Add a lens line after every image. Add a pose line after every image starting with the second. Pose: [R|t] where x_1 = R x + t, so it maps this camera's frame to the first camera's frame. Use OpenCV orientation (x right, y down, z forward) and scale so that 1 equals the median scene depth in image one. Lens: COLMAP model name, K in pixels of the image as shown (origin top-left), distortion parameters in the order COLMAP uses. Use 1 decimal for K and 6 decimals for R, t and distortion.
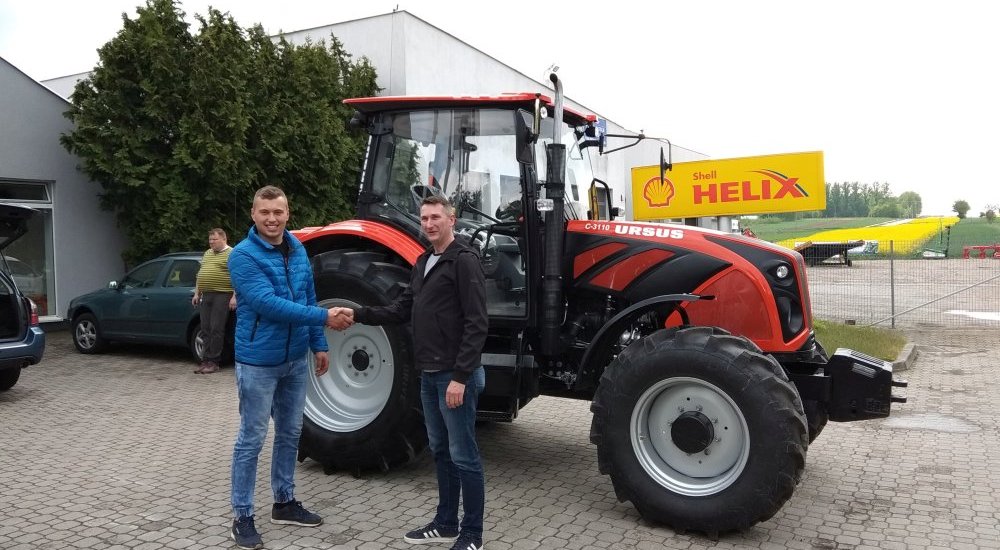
lens RADIAL K [[826.6, 0, 500.0], [0, 826.6, 275.0], [0, 0, 1]] dist [0.095824, -0.184266]
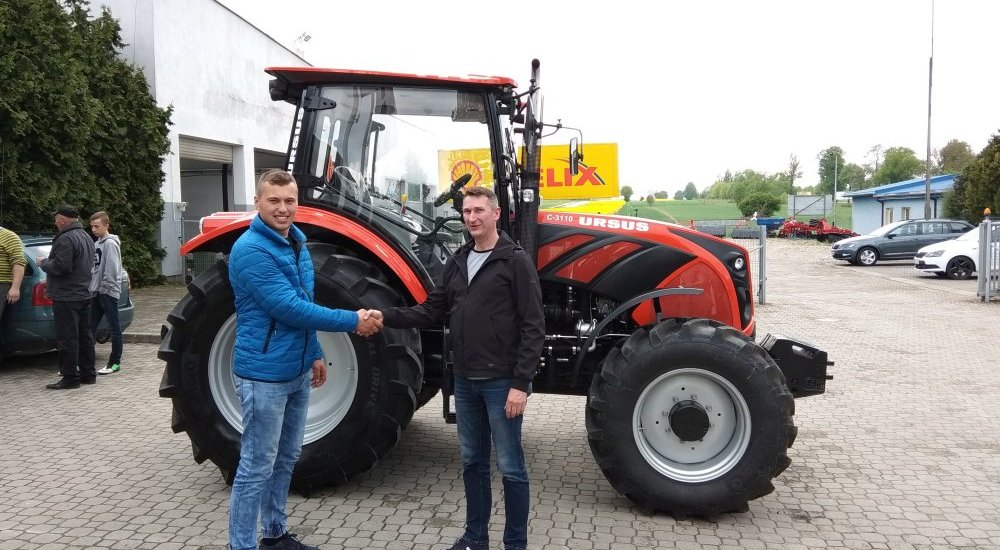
lens RADIAL K [[826.6, 0, 500.0], [0, 826.6, 275.0], [0, 0, 1]] dist [0.095824, -0.184266]
pose [[0.935486, -0.012349, 0.353147, -0.297641], [0.002207, 0.999574, 0.029109, -0.019202], [-0.353356, -0.026451, 0.935115, 0.102839]]
